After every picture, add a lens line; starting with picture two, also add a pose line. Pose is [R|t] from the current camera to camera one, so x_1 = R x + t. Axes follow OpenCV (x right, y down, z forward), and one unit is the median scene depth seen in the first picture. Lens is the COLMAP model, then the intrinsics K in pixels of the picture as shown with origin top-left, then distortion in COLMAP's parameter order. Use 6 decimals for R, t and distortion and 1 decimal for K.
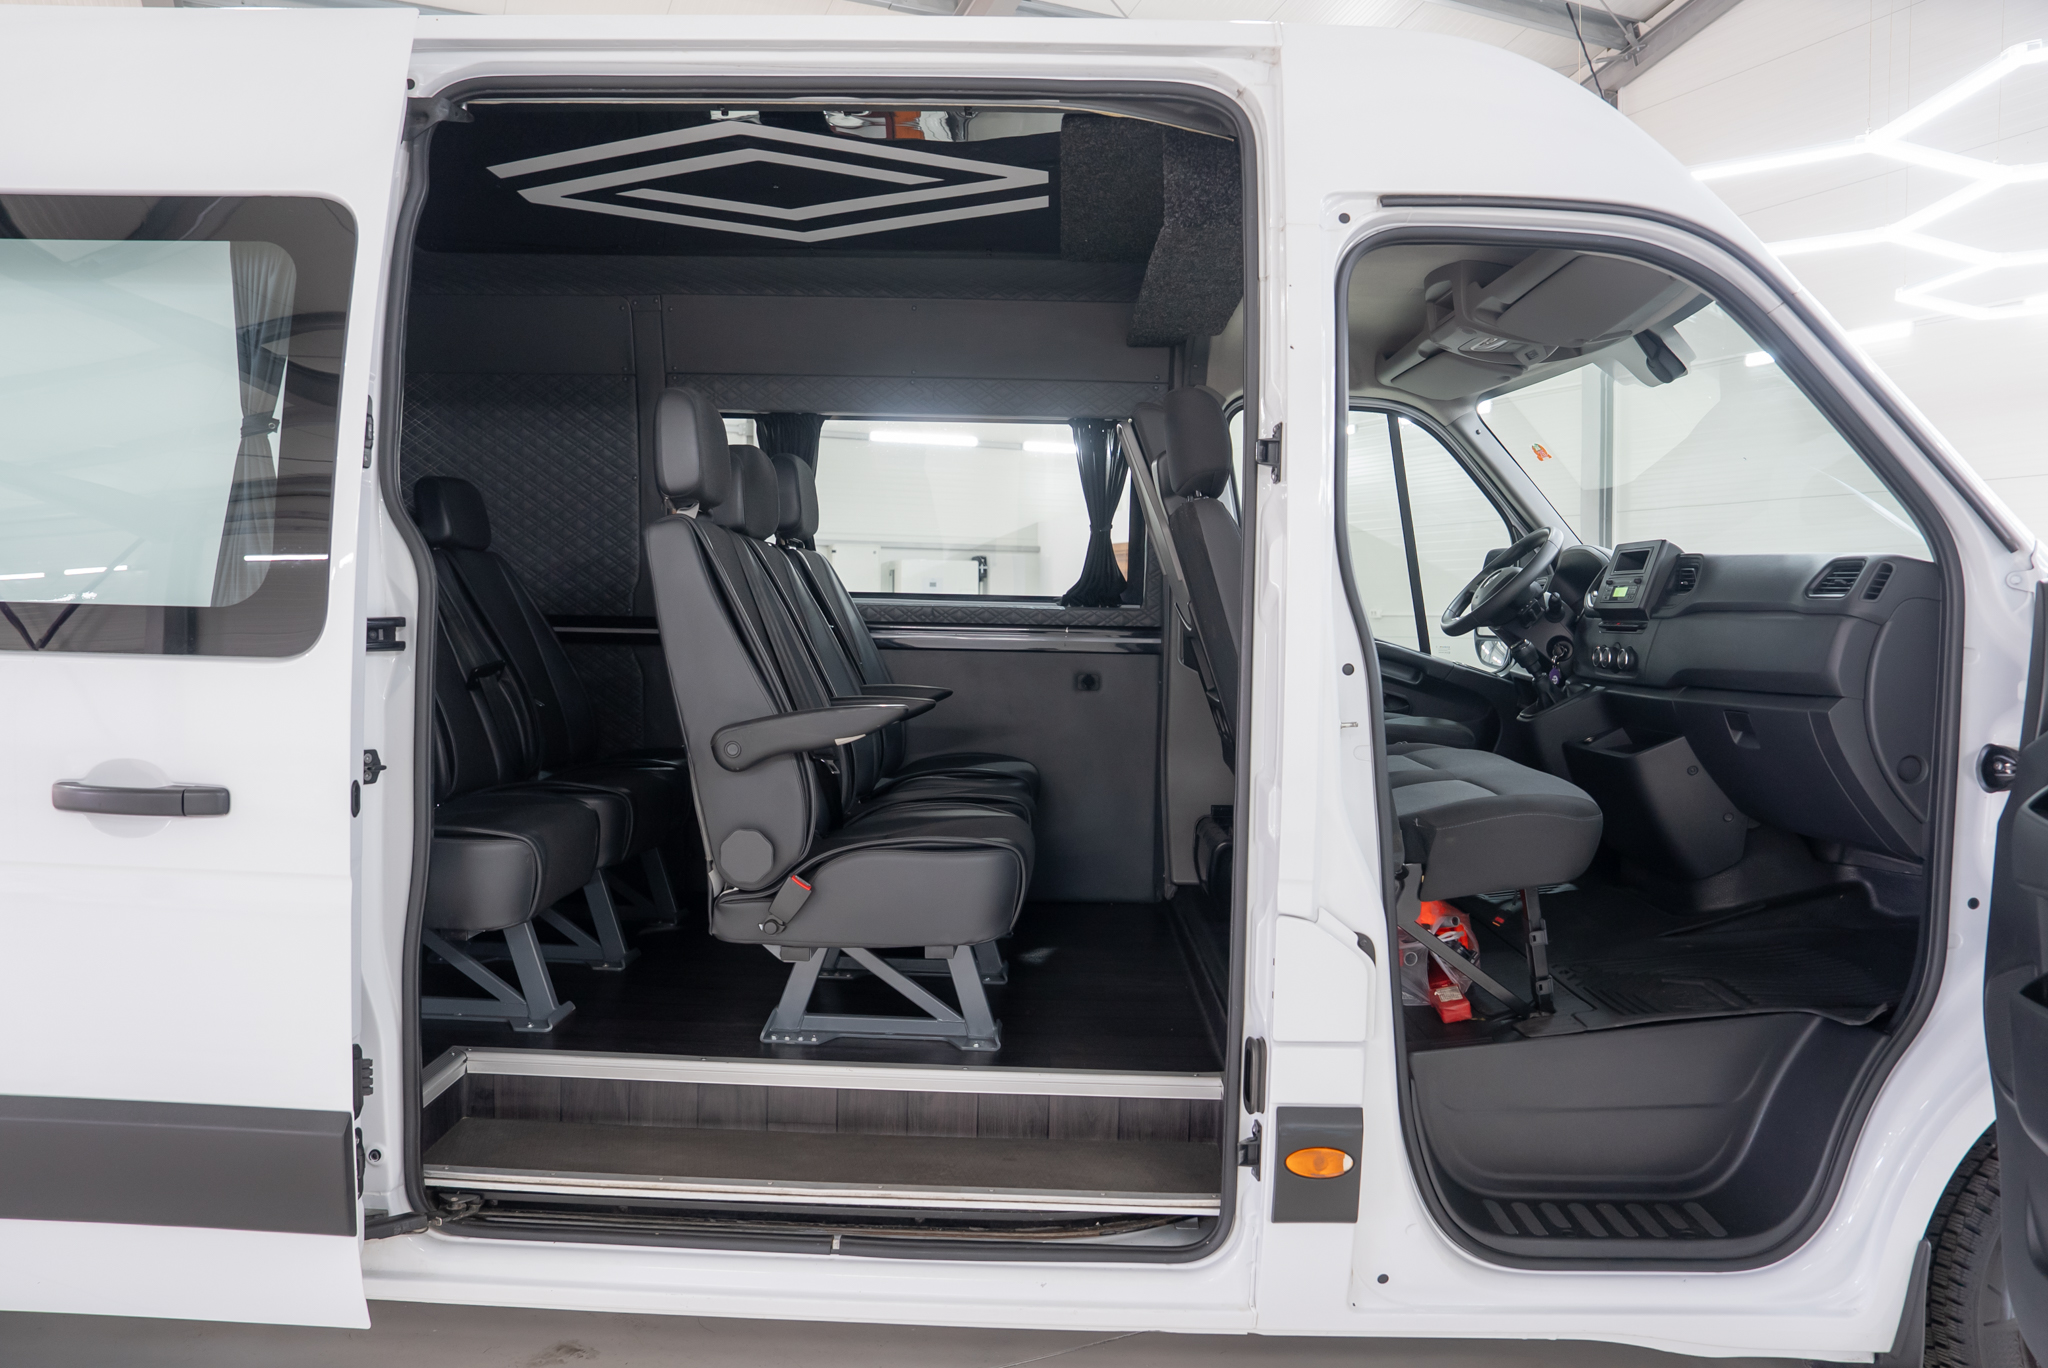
lens RADIAL K [[1412.9, 0, 1013.7], [0, 1412.9, 678.5], [0, 0, 1]] dist [-0.108620, 0.071487]
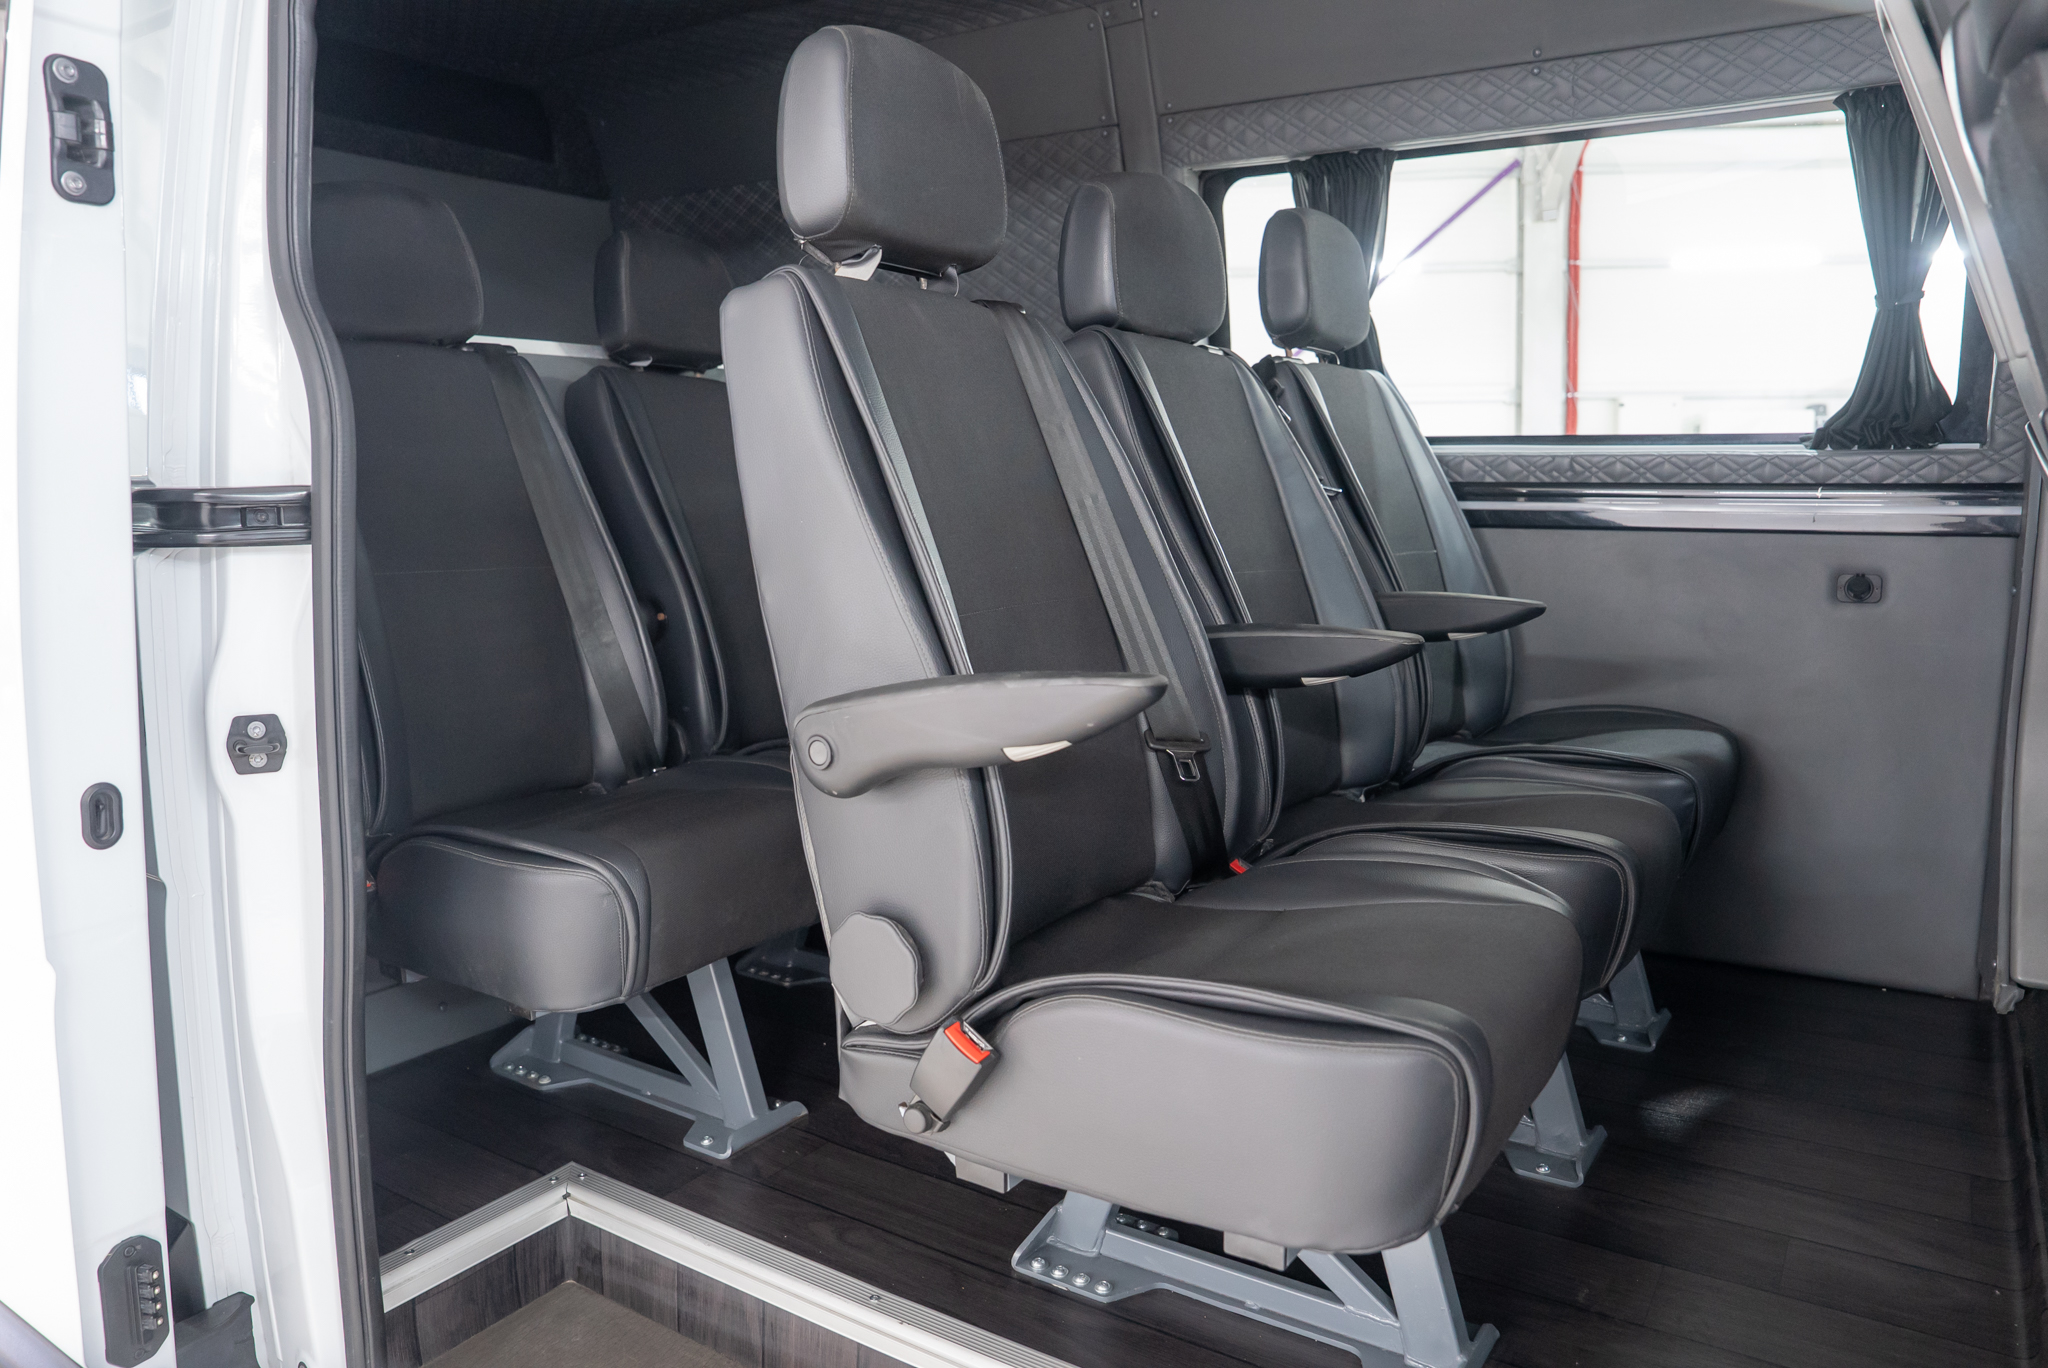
lens RADIAL K [[1412.9, 0, 1013.7], [0, 1412.9, 678.5], [0, 0, 1]] dist [-0.108620, 0.071487]
pose [[0.841685, 0.049840, -0.537663, 0.096070], [-0.000943, 0.995865, 0.090839, -0.015443], [0.539967, -0.075951, 0.838252, 0.567901]]
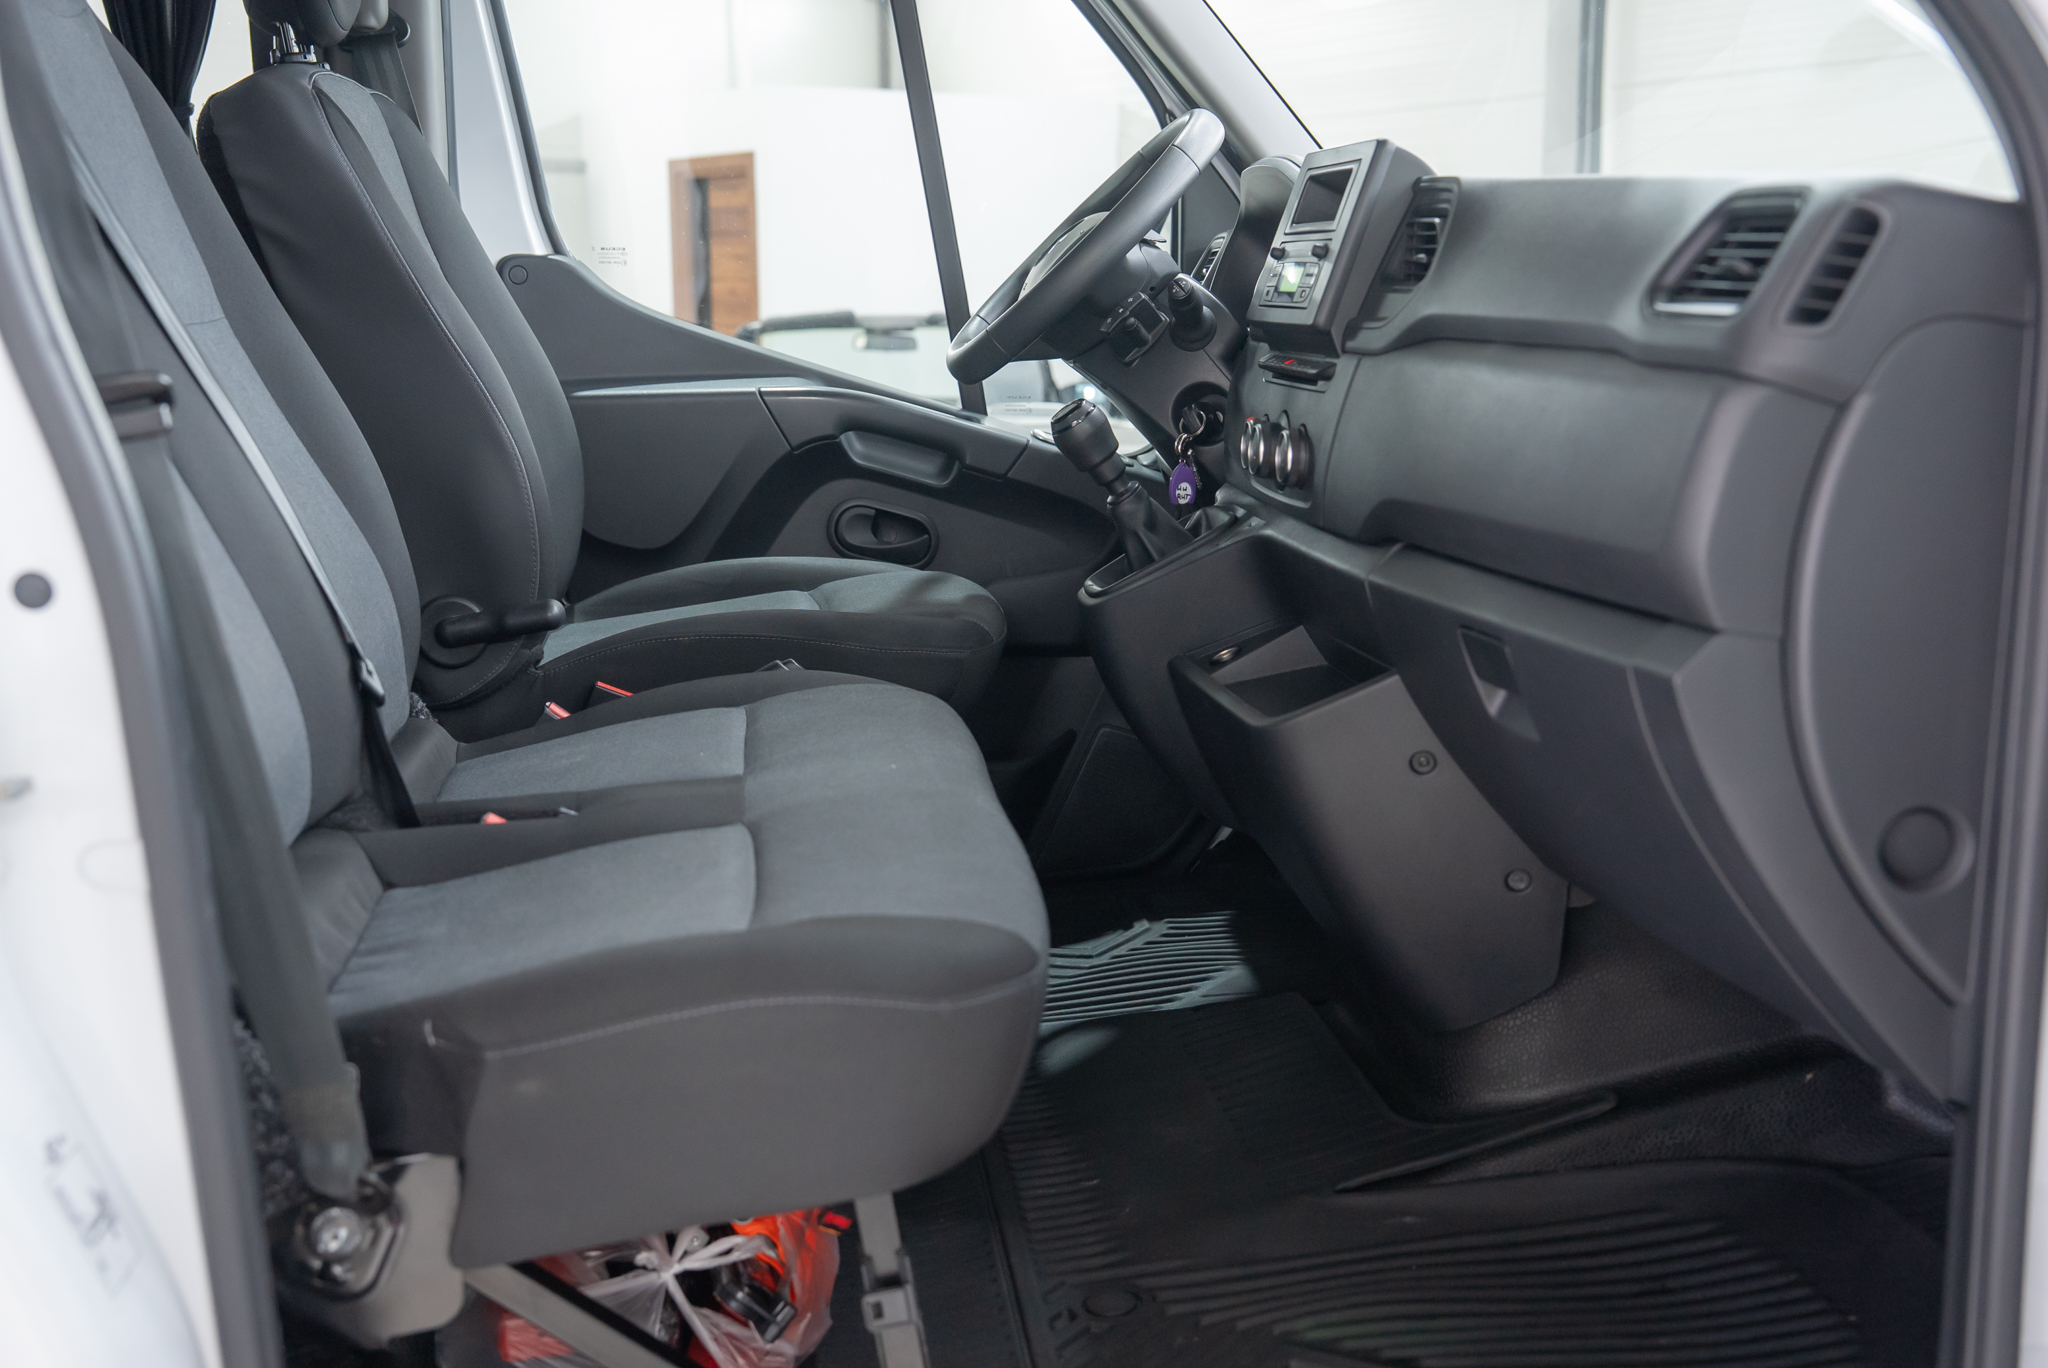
lens RADIAL K [[2397.0, 0, 1024.0], [0, 2397.0, 684.0], [0, 0, 1]] dist [0.002377, -0.002995]
pose [[0.989552, -0.028852, 0.141257, 0.306496], [0.011573, 0.992506, 0.121644, -0.037503], [-0.143708, -0.118739, 0.982471, 0.395099]]
